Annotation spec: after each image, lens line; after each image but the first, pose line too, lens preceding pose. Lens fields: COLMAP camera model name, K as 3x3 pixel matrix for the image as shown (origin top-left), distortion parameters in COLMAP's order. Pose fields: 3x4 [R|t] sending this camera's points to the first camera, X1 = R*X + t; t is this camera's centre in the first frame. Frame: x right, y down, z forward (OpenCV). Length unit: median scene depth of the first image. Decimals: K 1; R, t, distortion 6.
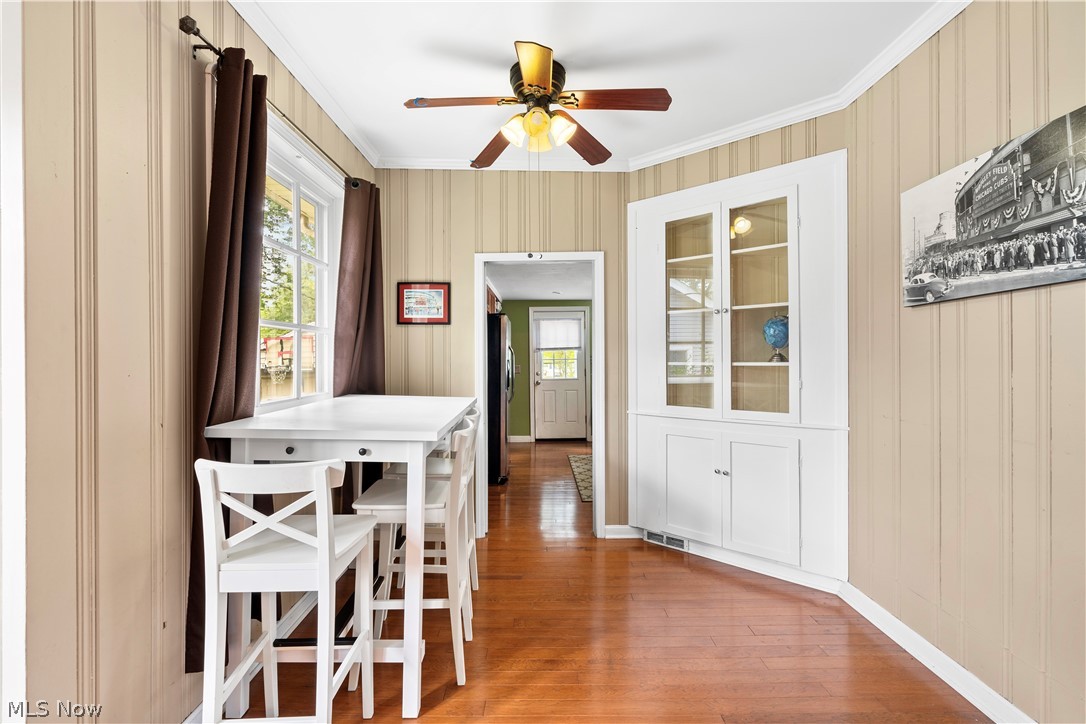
lens RADIAL K [[494.8, 0, 542.9], [0, 494.8, 358.5], [0, 0, 1]] dist [-0.000158, 0.000342]
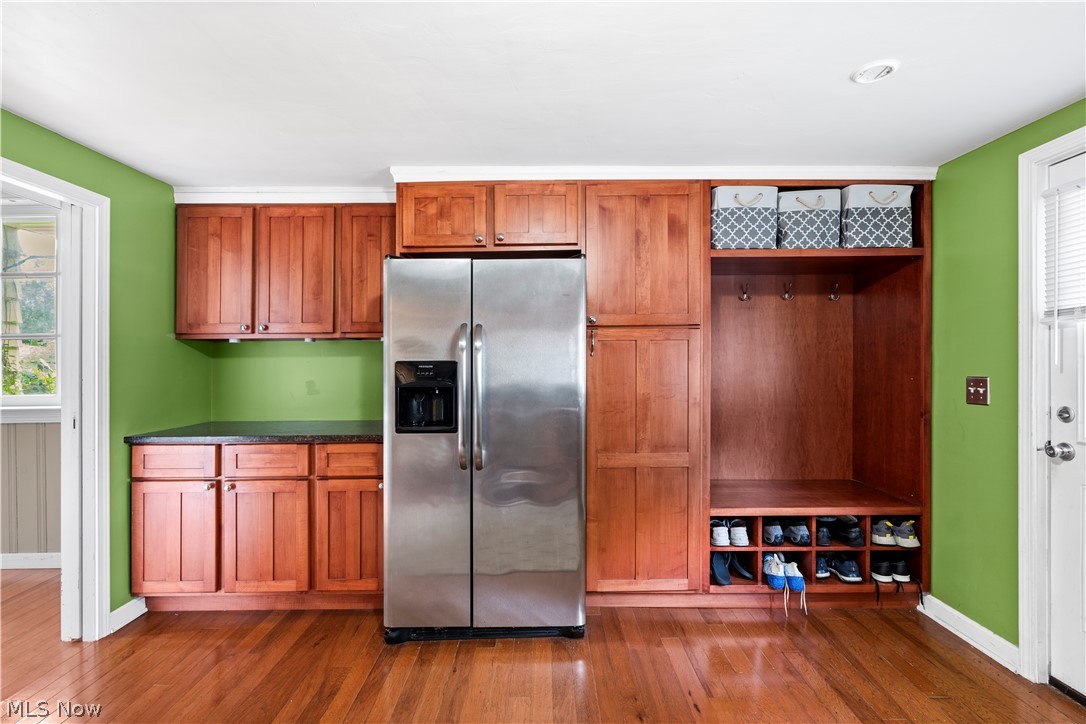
lens RADIAL K [[497.2, 0, 543.0], [0, 497.2, 362.0], [0, 0, 1]] dist [-0.002677, 0.000197]
pose [[-0.001760, 0.005987, -0.999981, 0.858715], [0.009318, 0.999939, 0.005970, 0.005712], [0.999955, -0.009307, -0.001816, 2.773786]]
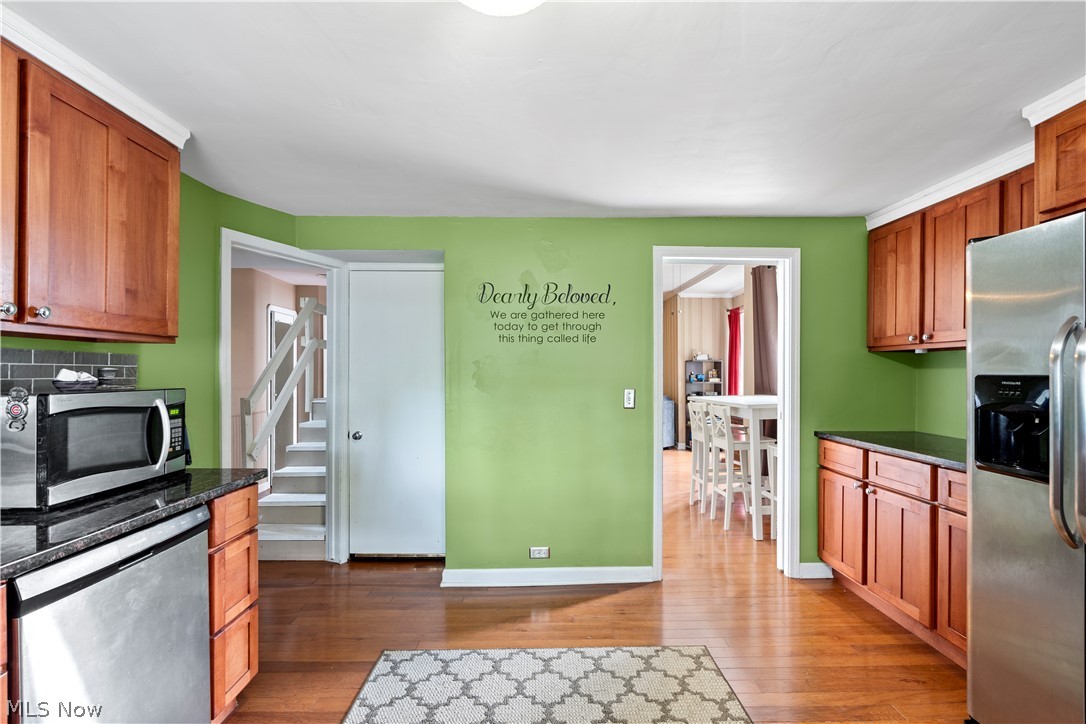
lens RADIAL K [[496.7, 0, 545.4], [0, 496.7, 368.5], [0, 0, 1]] dist [-0.002009, -0.000017]
pose [[-0.999951, 0.001867, -0.009712, 0.523132], [0.001930, 0.999977, -0.006557, 0.000923], [0.009699, -0.006575, -0.999931, 3.253362]]
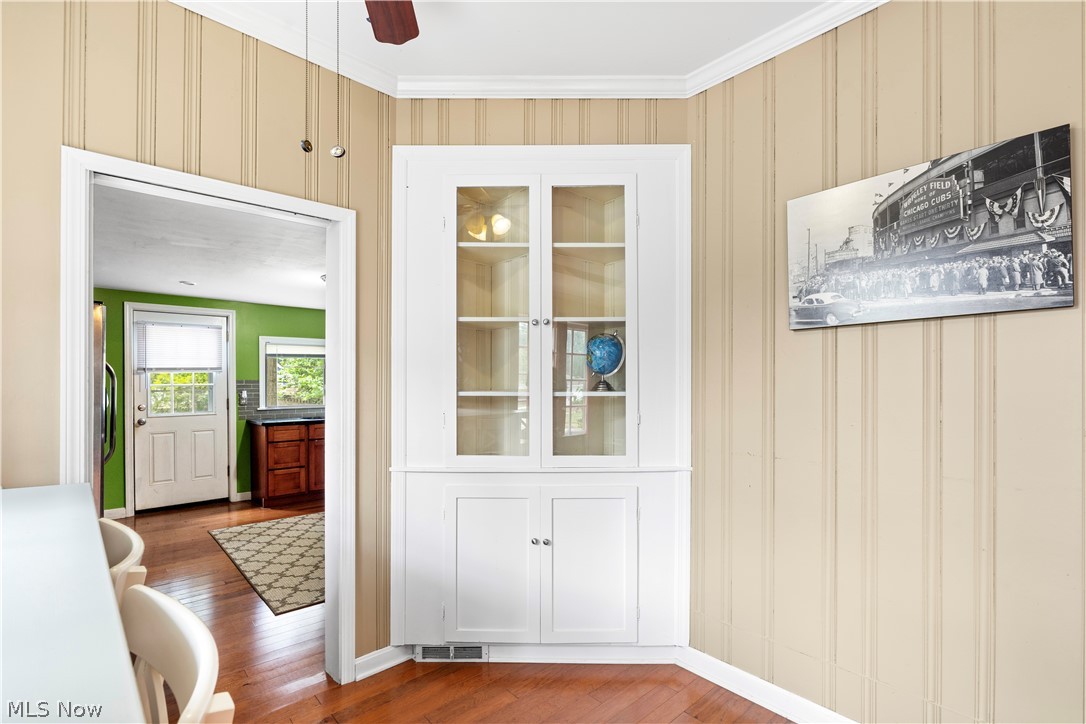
lens RADIAL K [[495.0, 0, 542.6], [0, 495.0, 381.9], [0, 0, 1]] dist [-0.003554, 0.000795]
pose [[0.740178, 0.005771, 0.672386, -0.203470], [-0.004108, 0.999983, -0.004061, -0.006569], [-0.672398, 0.000244, 0.740190, 0.696105]]
